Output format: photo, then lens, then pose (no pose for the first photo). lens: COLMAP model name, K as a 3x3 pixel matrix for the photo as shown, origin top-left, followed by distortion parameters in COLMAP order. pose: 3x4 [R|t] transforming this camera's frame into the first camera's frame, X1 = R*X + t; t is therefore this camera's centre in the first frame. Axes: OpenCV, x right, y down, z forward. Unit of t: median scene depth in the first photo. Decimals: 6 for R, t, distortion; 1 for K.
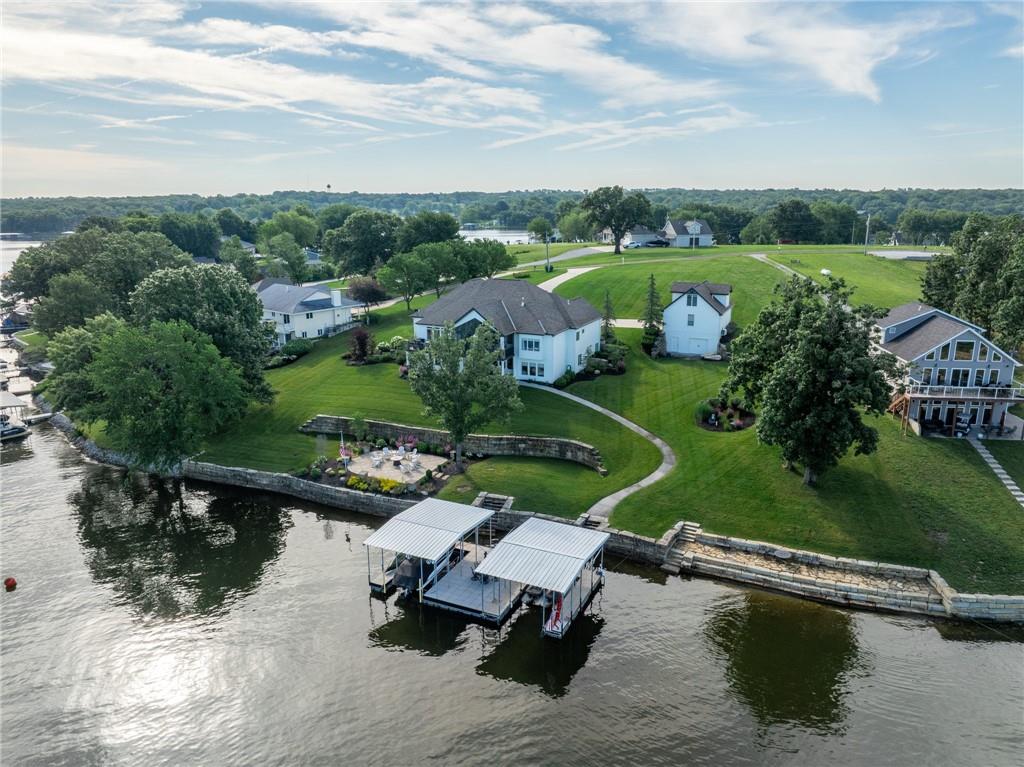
lens RADIAL K [[722.4, 0, 510.6], [0, 722.4, 380.6], [0, 0, 1]] dist [-0.002095, -0.030595]
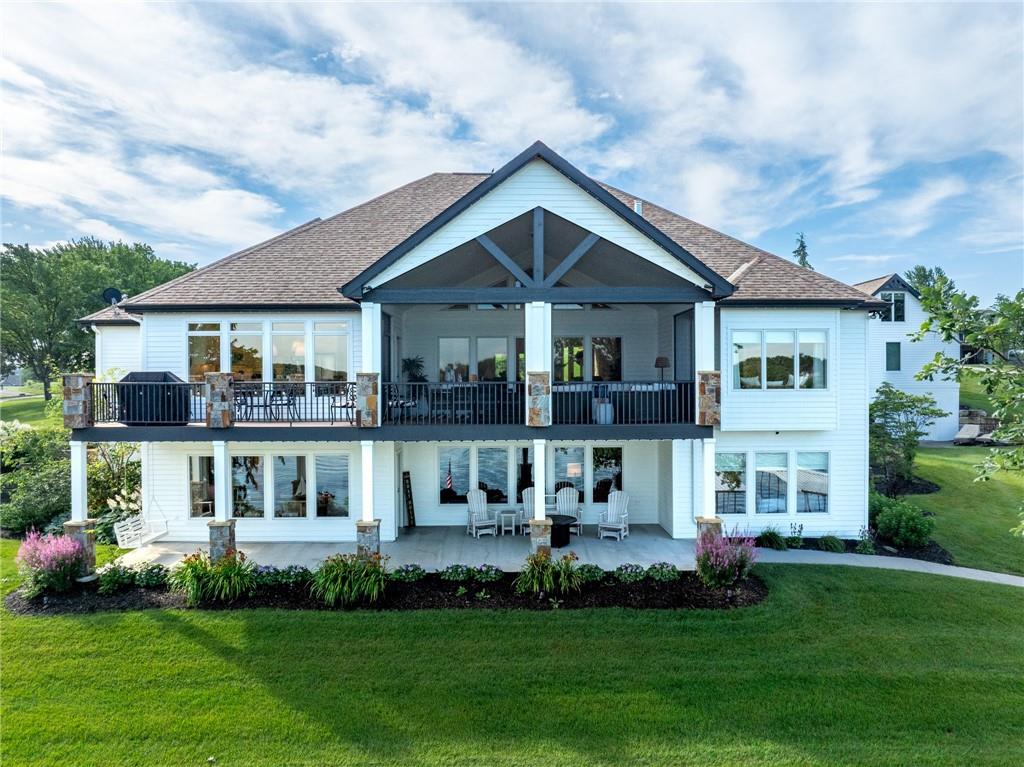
lens RADIAL K [[722.4, 0, 515.3], [0, 722.4, 385.7], [0, 0, 1]] dist [-0.002095, -0.030595]
pose [[0.901769, -0.006167, 0.432175, -0.112686], [0.109169, 0.970728, -0.213938, -0.005632], [-0.418205, 0.240103, 0.876045, 0.734741]]
